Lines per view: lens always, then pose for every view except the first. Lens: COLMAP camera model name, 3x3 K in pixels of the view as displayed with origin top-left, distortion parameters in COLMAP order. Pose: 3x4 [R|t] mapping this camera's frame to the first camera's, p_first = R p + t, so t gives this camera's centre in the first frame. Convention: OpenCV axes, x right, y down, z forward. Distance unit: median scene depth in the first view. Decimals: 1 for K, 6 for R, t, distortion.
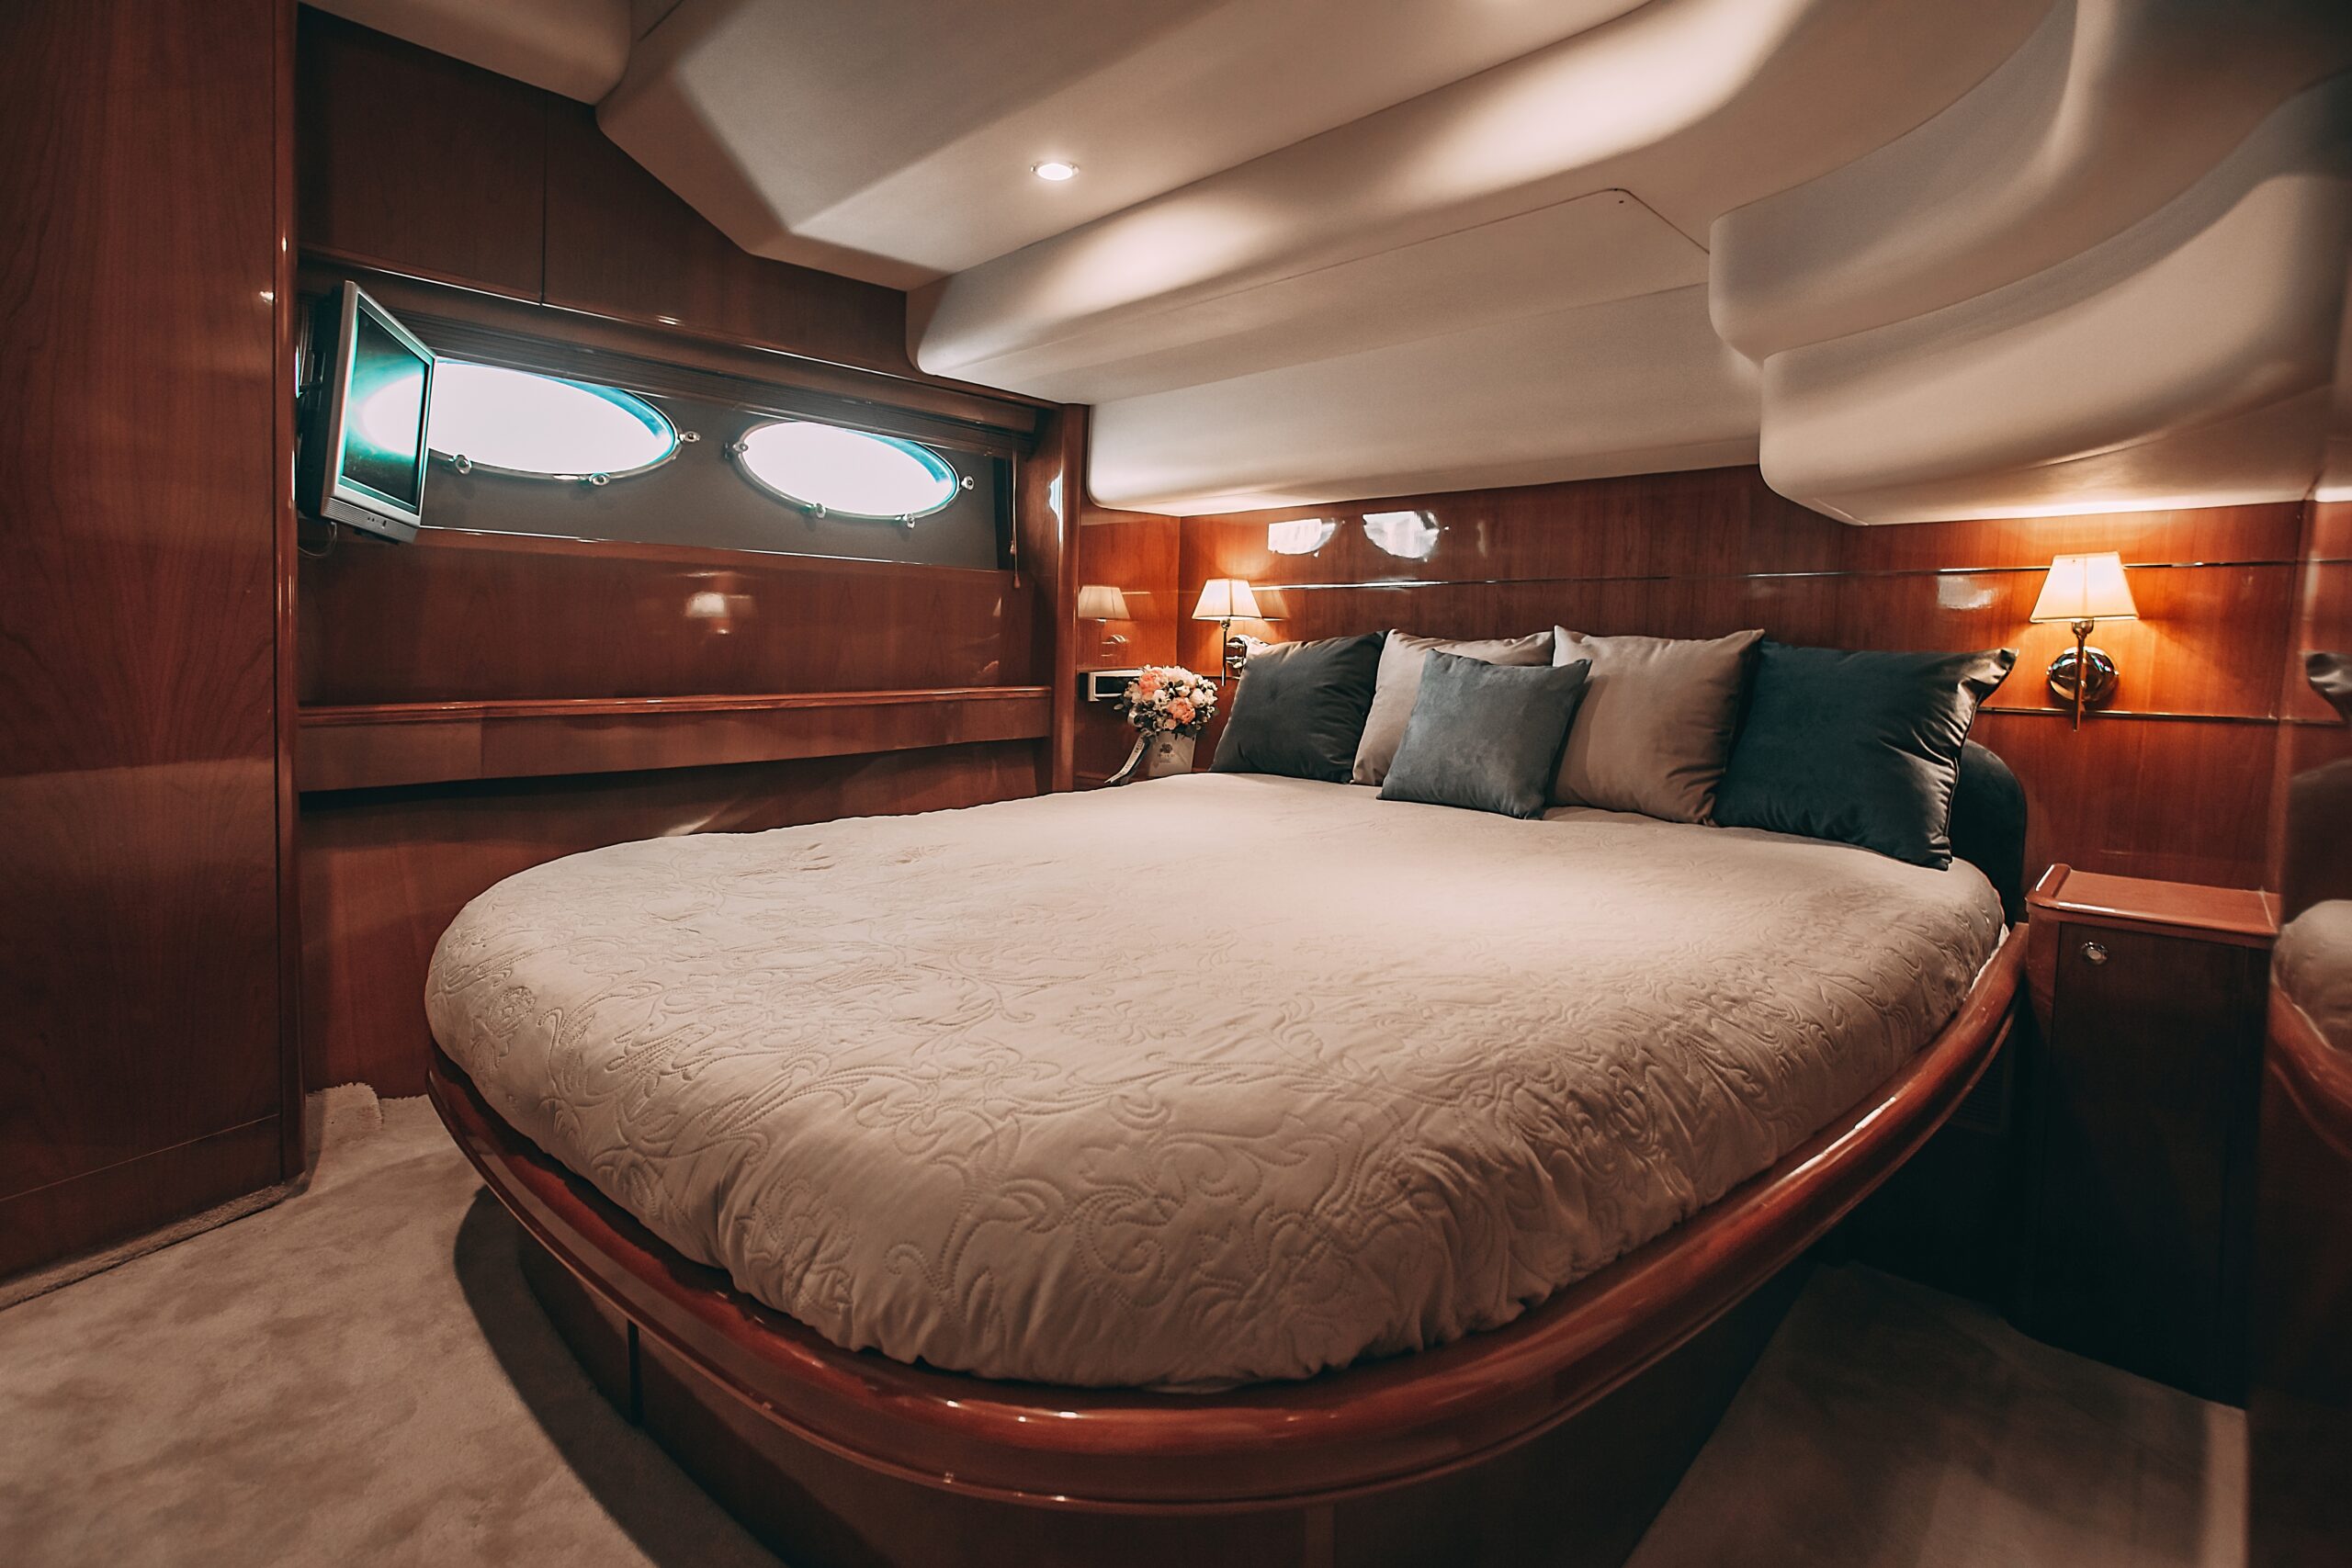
lens RADIAL K [[1089.5, 0, 1099.2], [0, 1089.5, 770.4], [0, 0, 1]] dist [-0.054674, 0.000354]
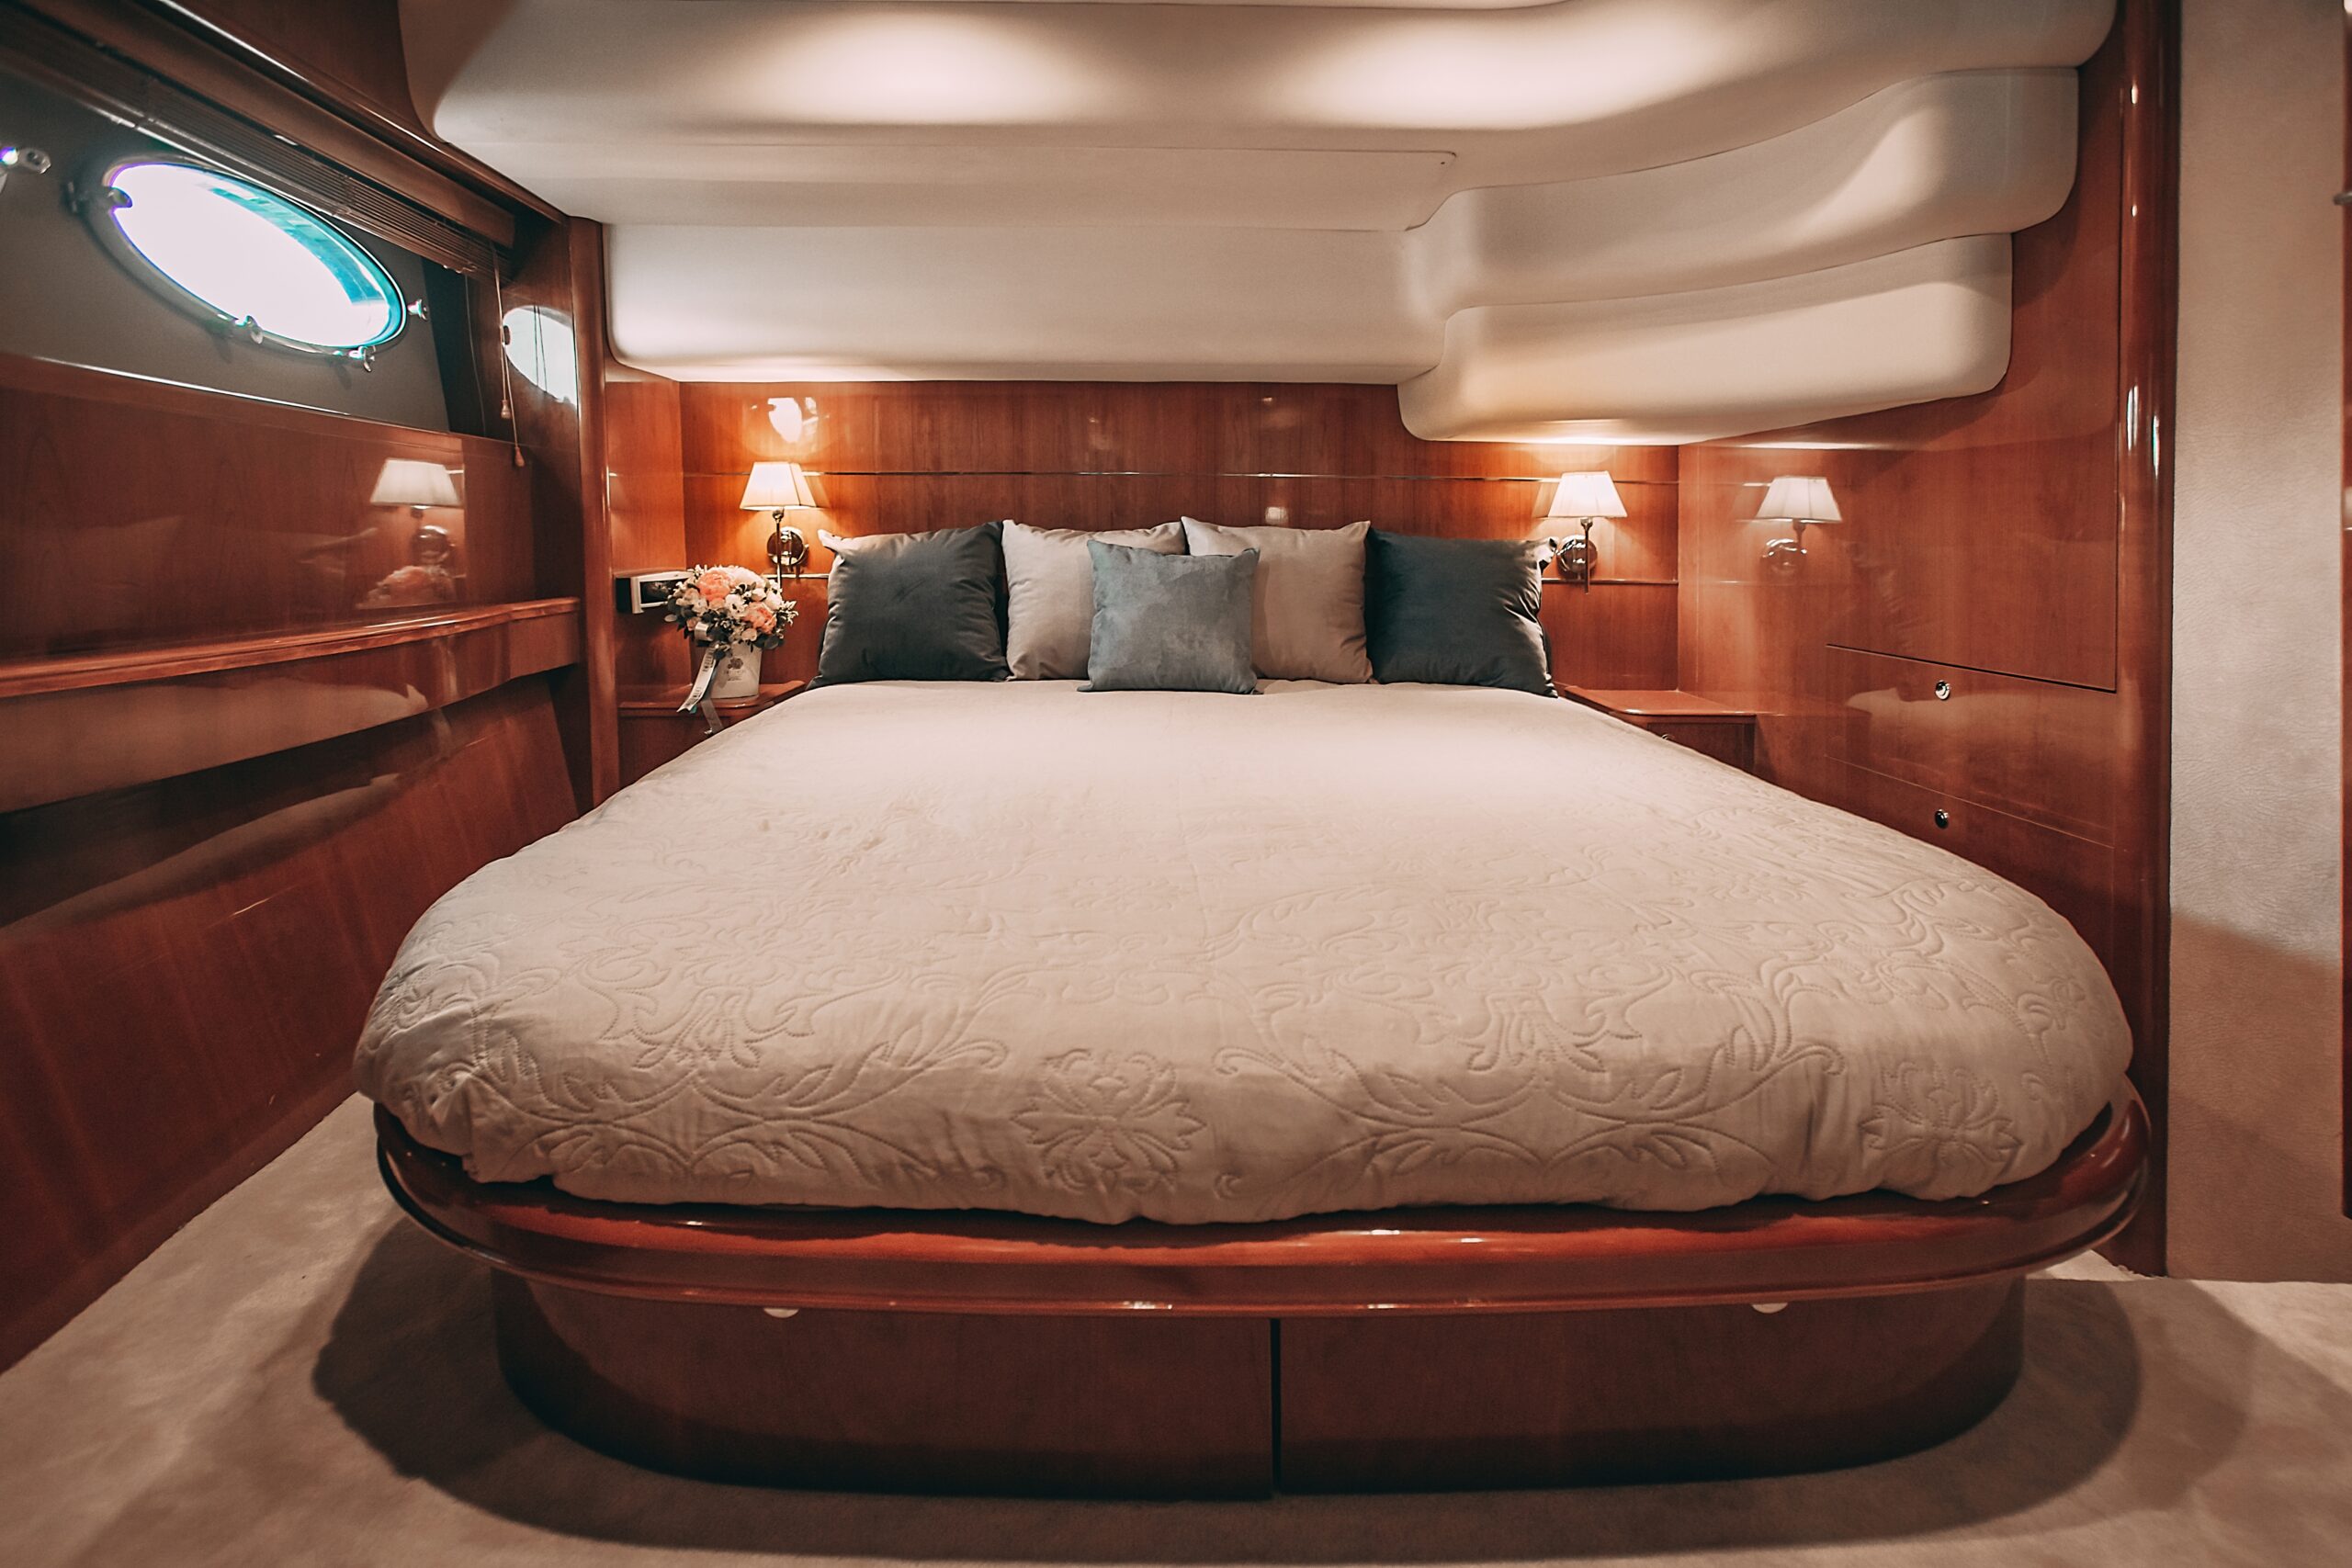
lens RADIAL K [[1090.2, 0, 1165.4], [0, 1090.2, 838.9], [0, 0, 1]] dist [-0.066970, 0.026189]
pose [[0.720198, -0.191699, 0.666758, -0.353418], [0.082155, 0.977870, 0.192407, -0.025611], [-0.688887, -0.083794, 0.720009, 0.178809]]
